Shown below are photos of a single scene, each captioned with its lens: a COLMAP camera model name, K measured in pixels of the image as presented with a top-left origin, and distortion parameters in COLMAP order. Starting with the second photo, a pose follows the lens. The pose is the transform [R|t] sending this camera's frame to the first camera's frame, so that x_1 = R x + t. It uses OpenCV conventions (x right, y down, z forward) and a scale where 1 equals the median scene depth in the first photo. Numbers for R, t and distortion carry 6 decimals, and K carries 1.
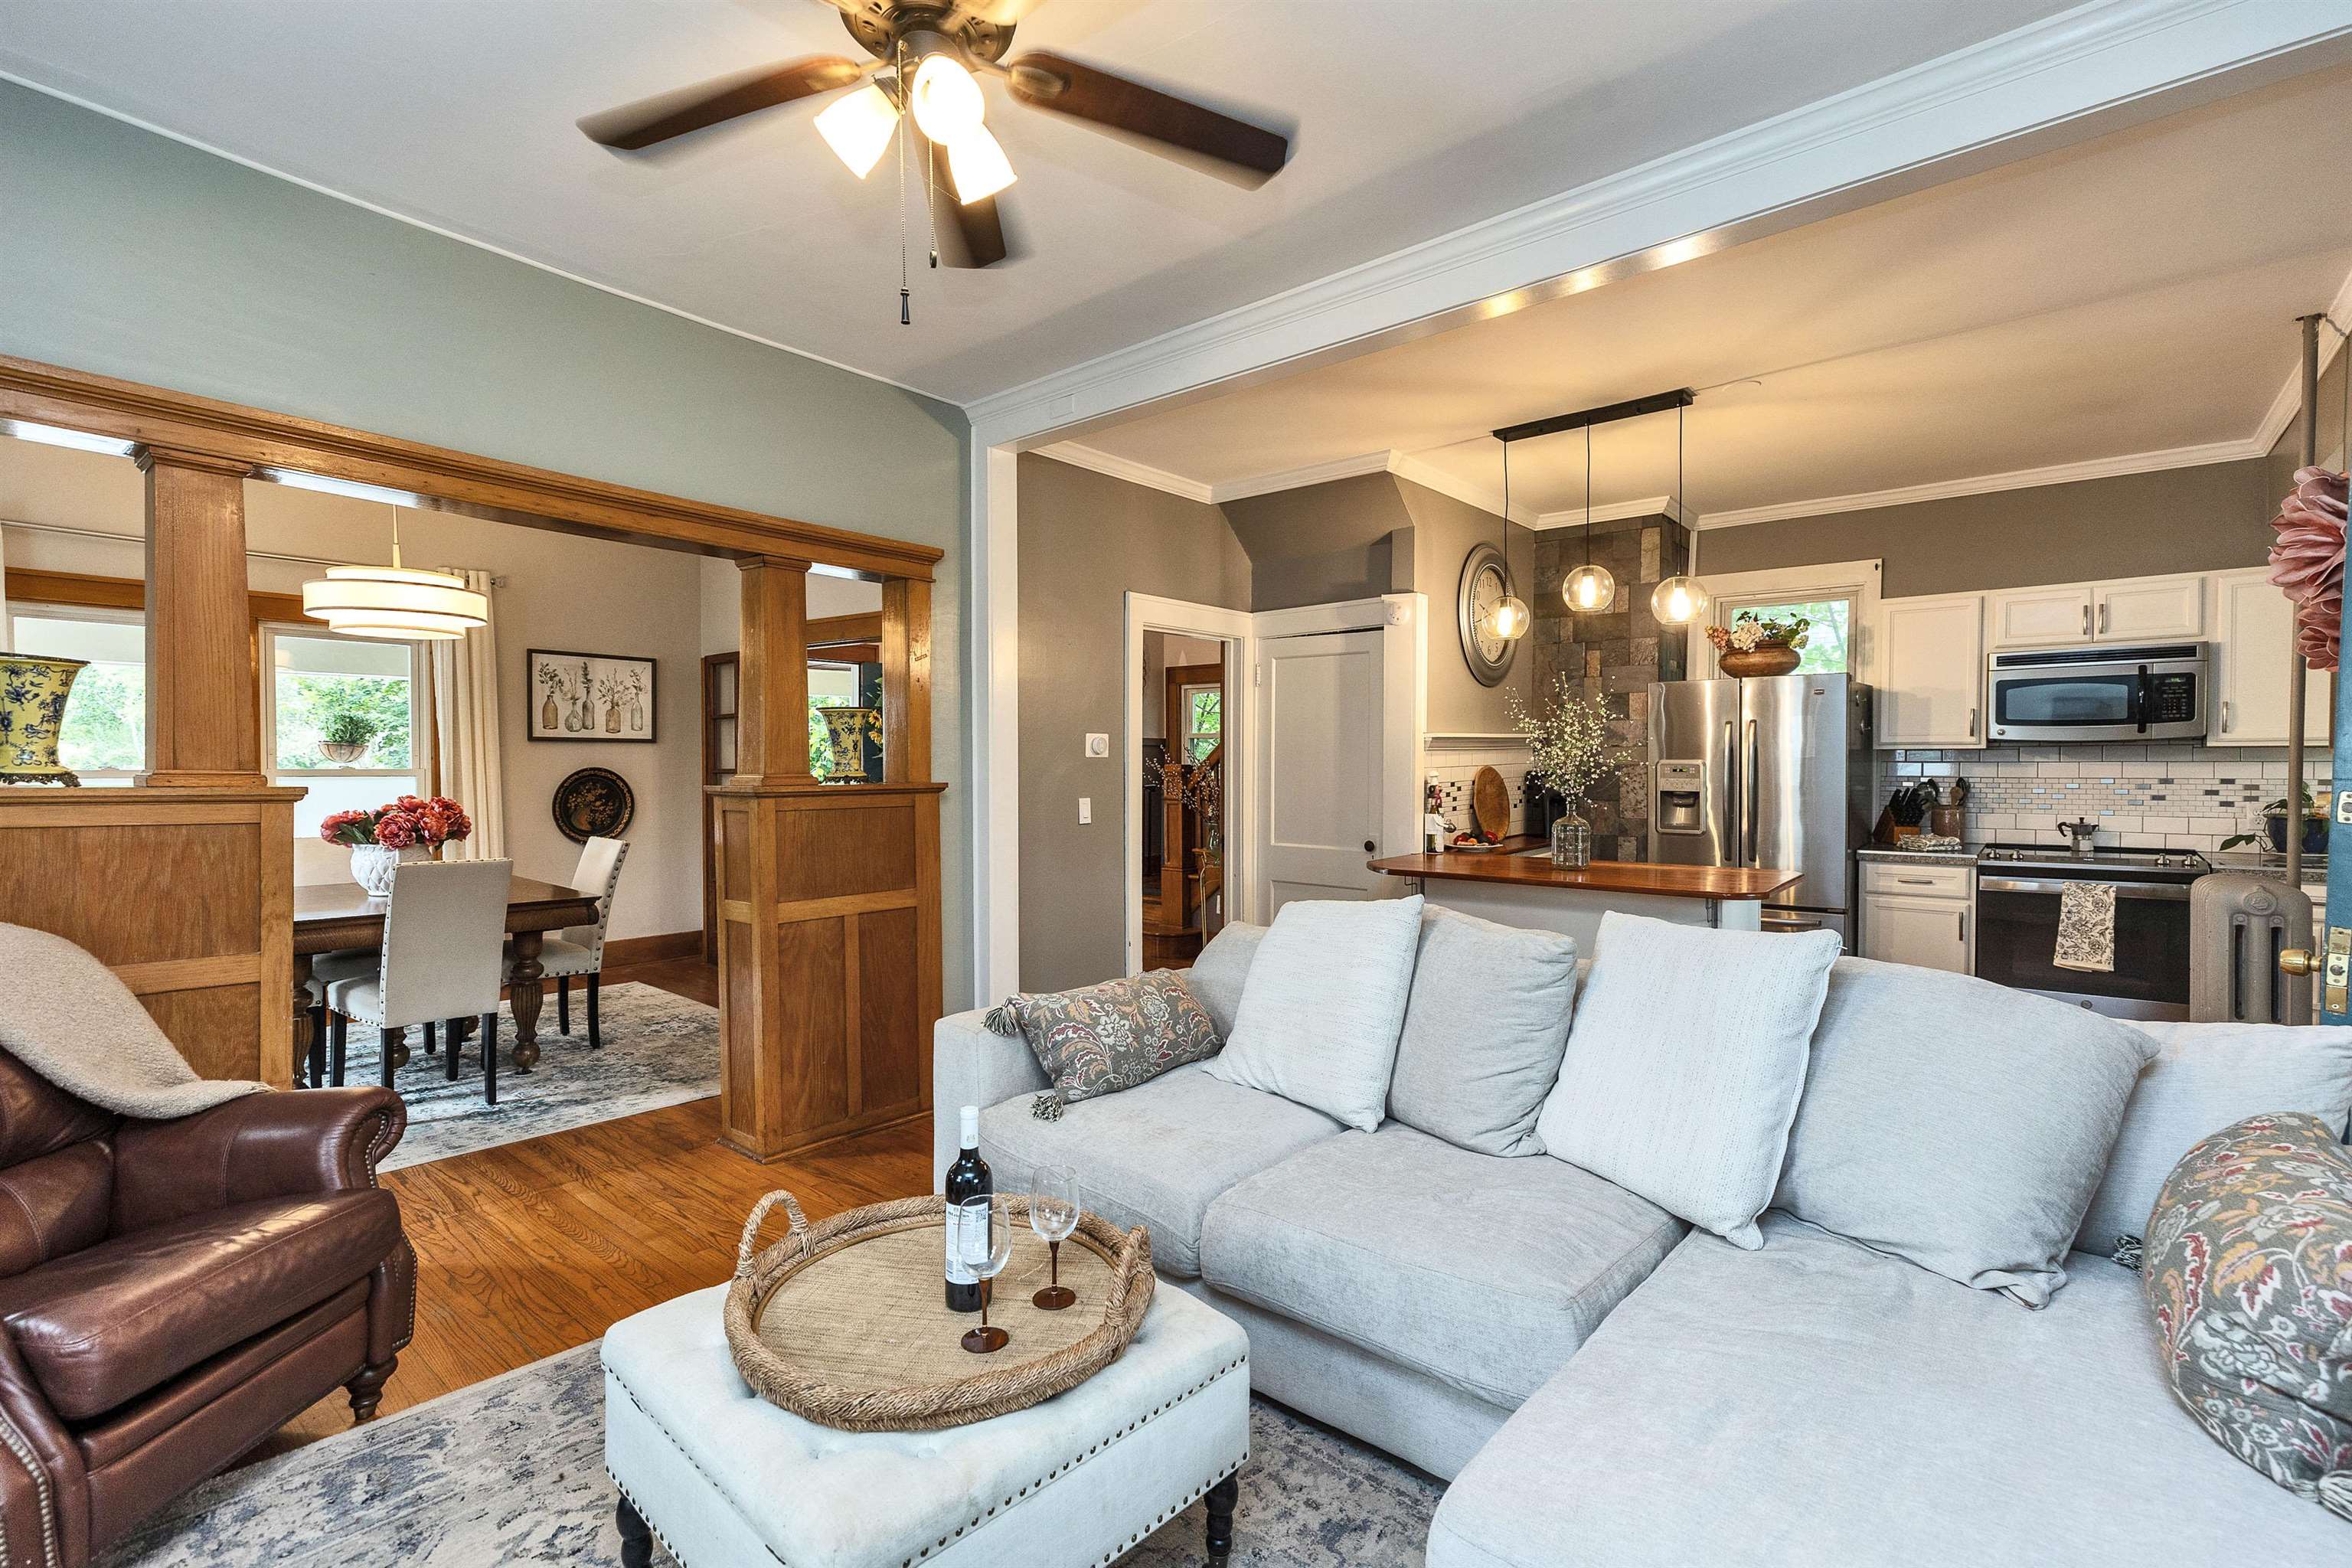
lens RADIAL K [[1081.8, 0, 1185.3], [0, 1081.8, 780.6], [0, 0, 1]] dist [0.001273, 0.006845]
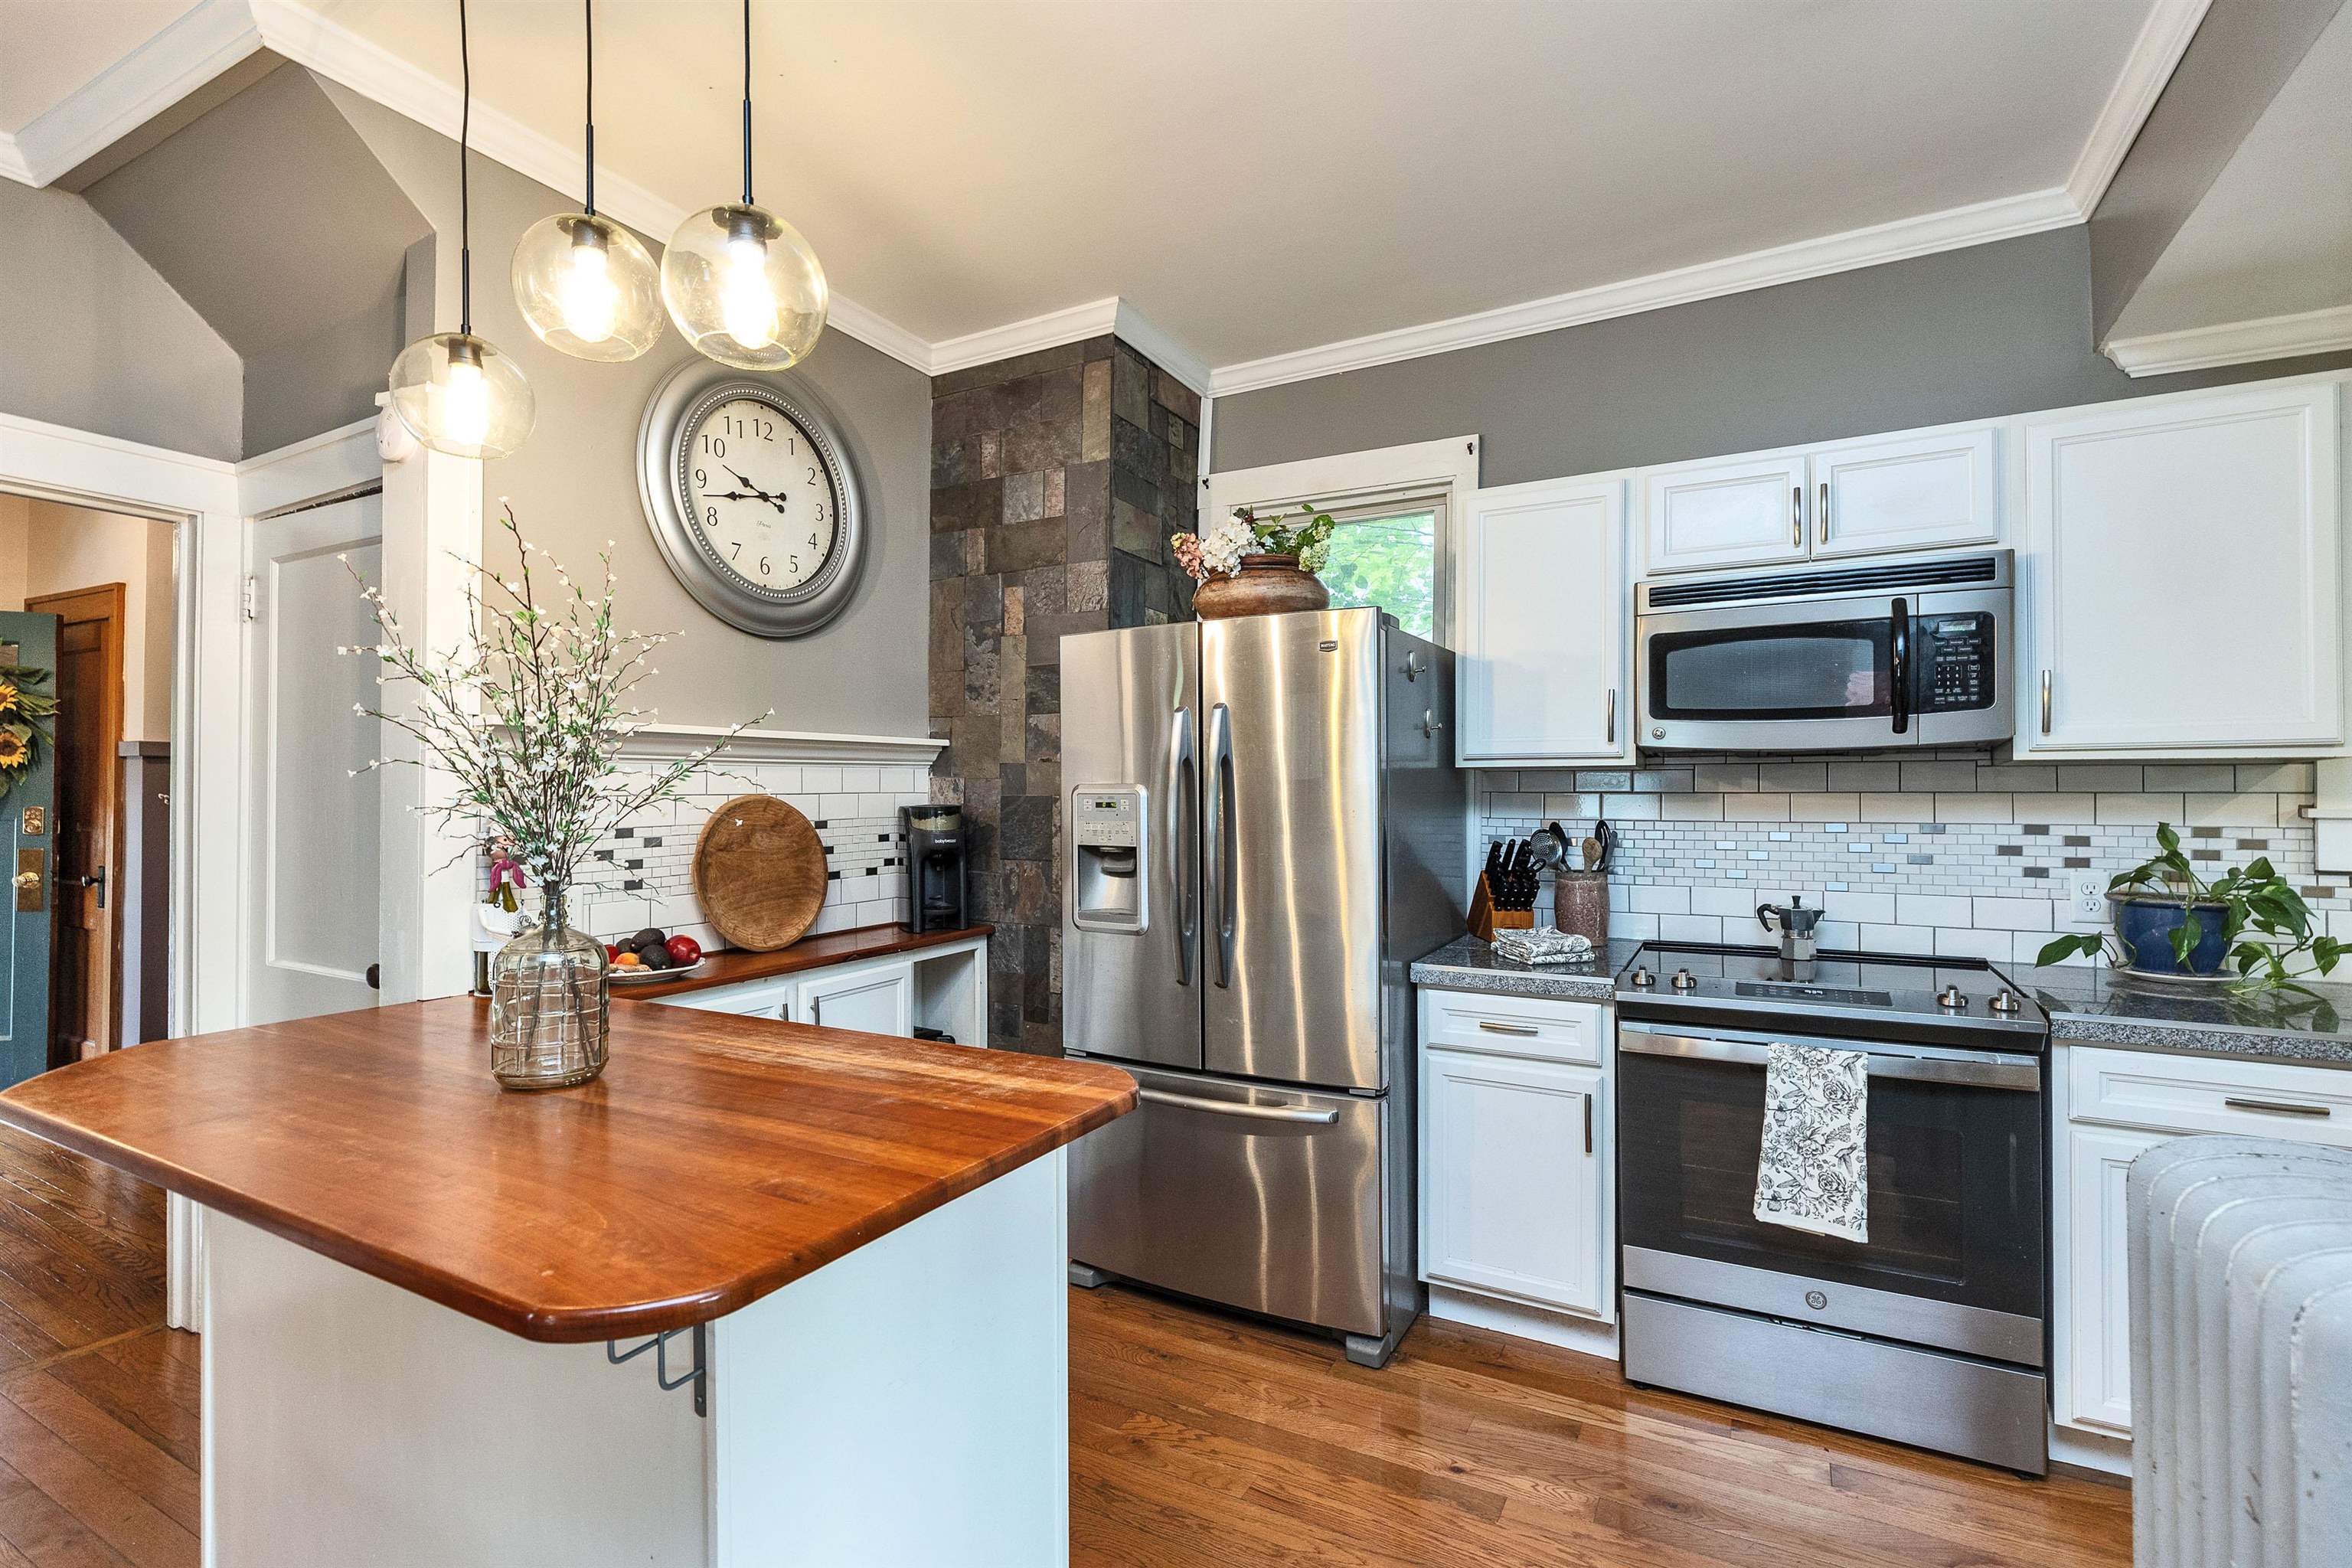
lens RADIAL K [[1081.8, 0, 1185.3], [0, 1081.8, 780.6], [0, 0, 1]] dist [0.001273, 0.006845]
pose [[0.981635, 0.008430, 0.190581, 0.444626], [-0.002006, 0.999424, -0.033876, -0.004194], [-0.190757, 0.032871, 0.981087, 0.553009]]
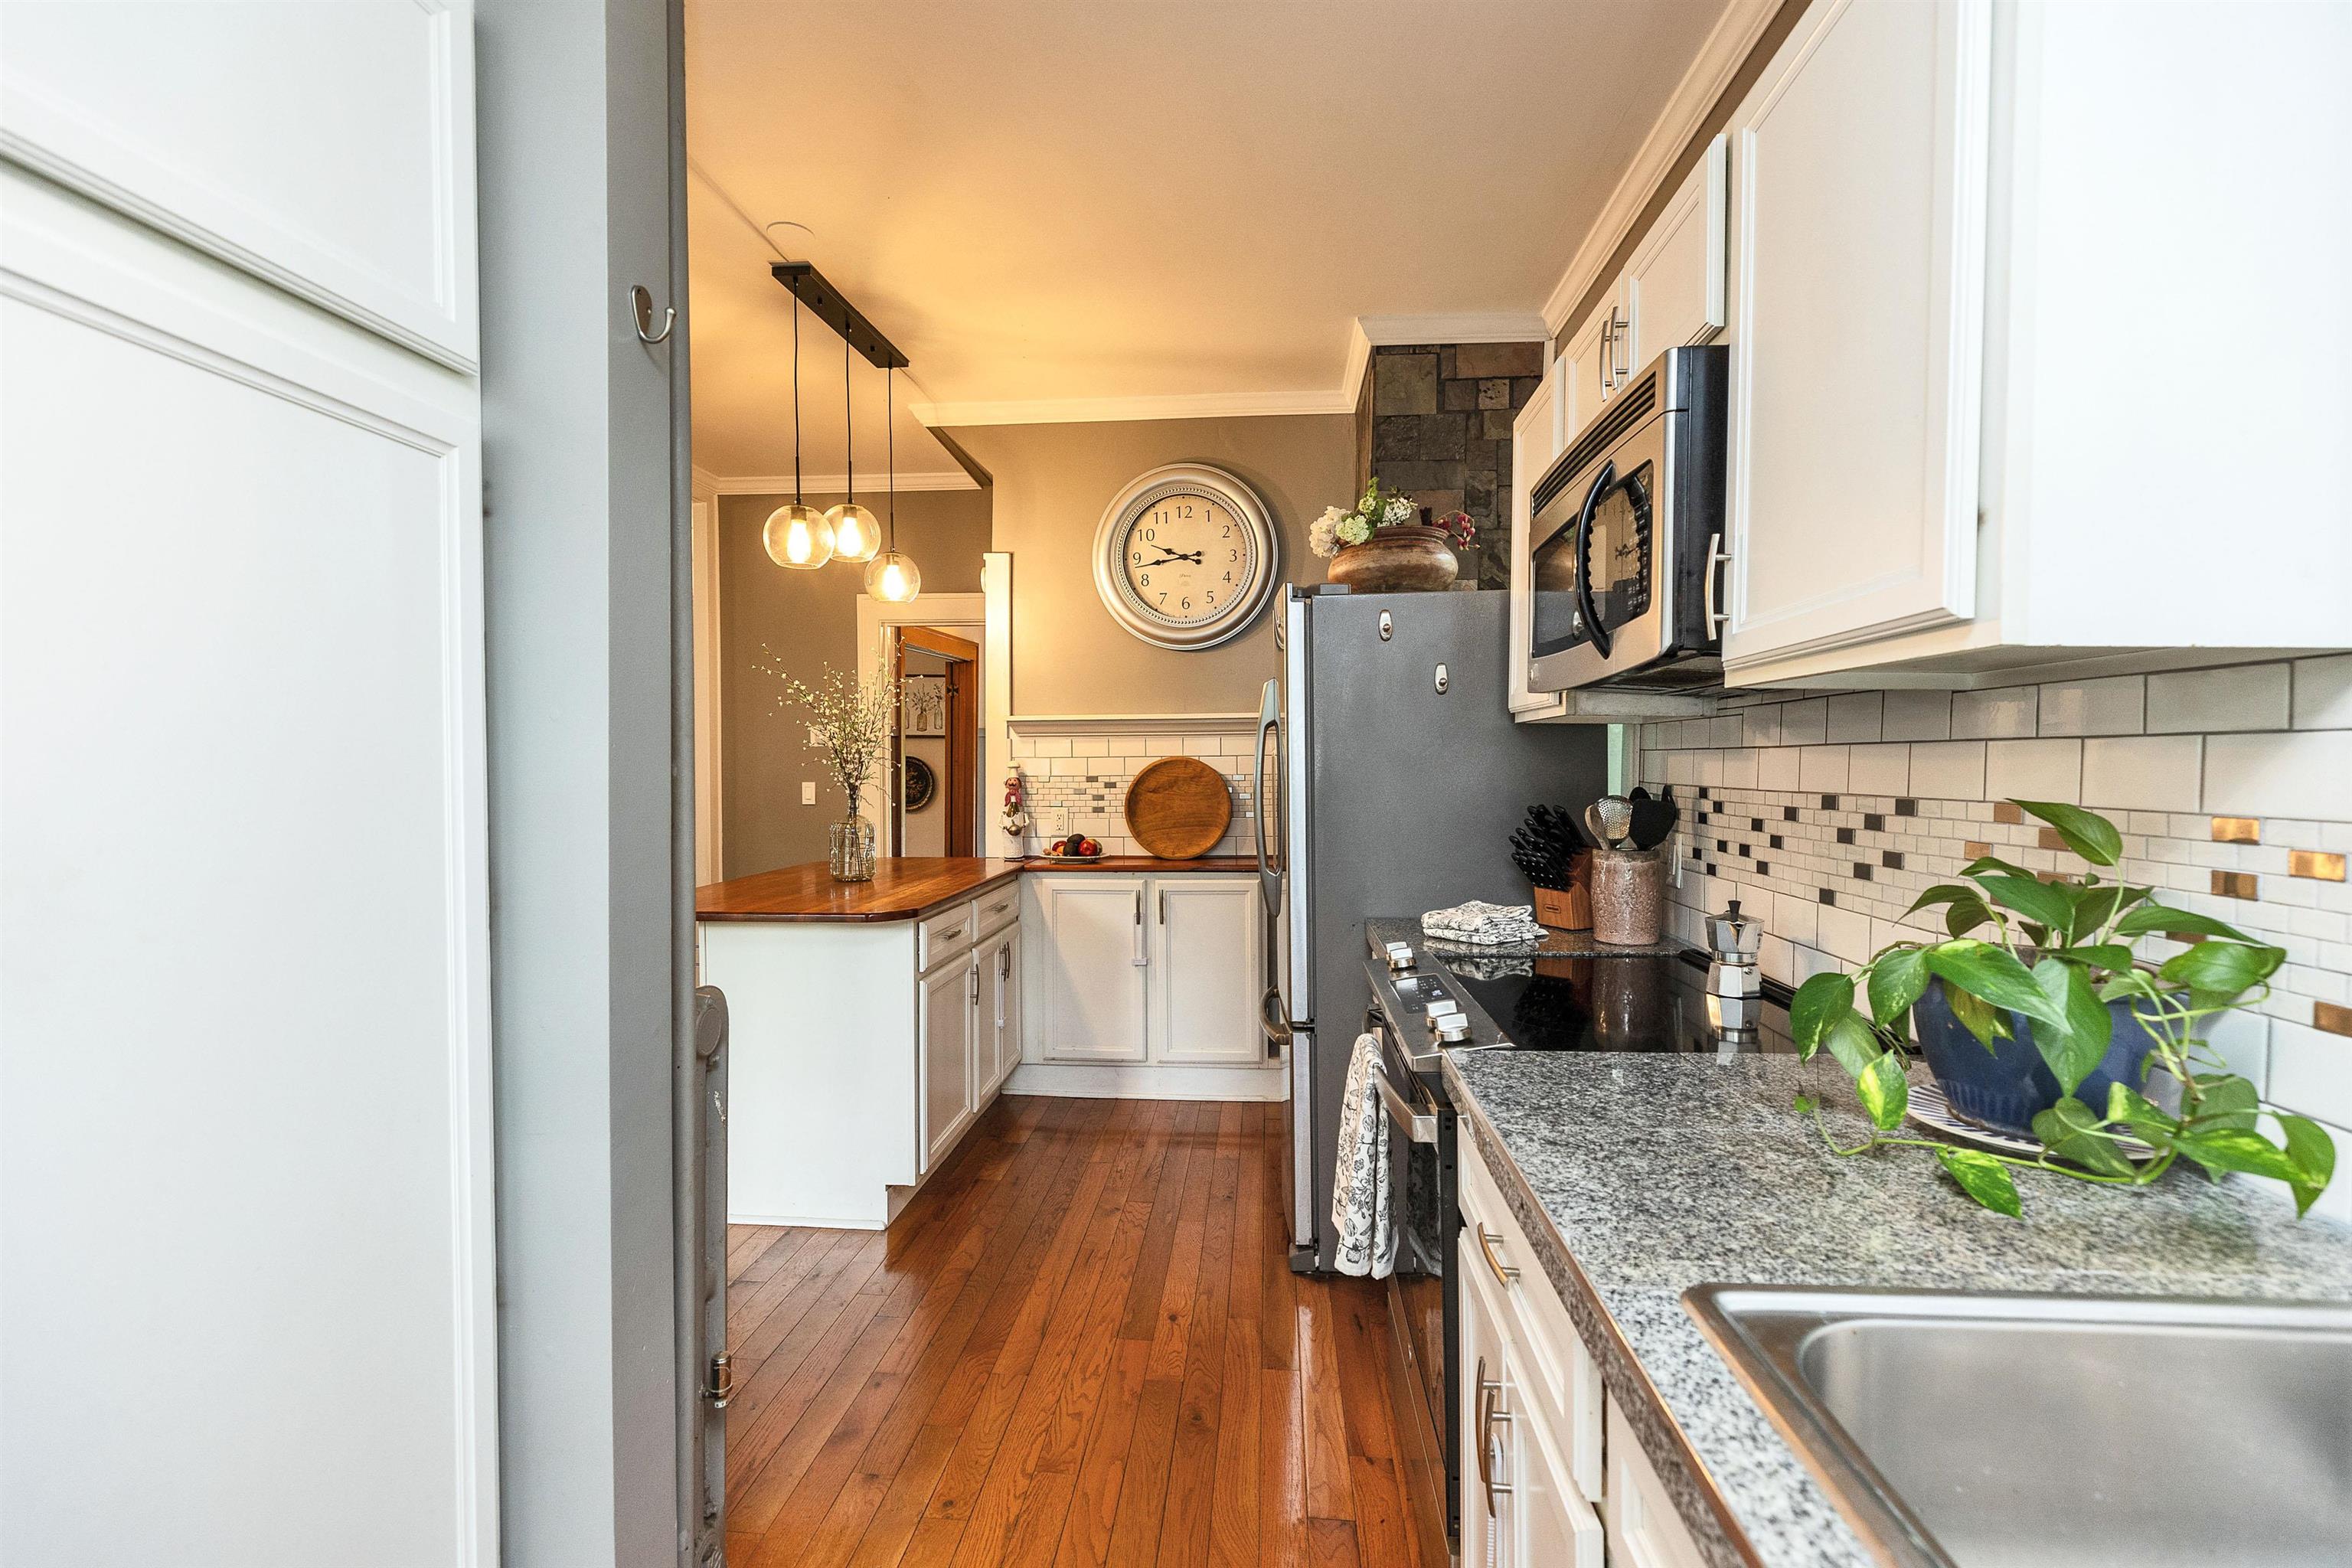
lens RADIAL K [[1081.8, 0, 1185.3], [0, 1081.8, 780.6], [0, 0, 1]] dist [0.001273, 0.006845]
pose [[0.564248, 0.020549, -0.825350, 1.065464], [-0.021863, 0.999712, 0.009943, -0.005344], [0.825316, 0.012434, 0.564534, 0.677509]]
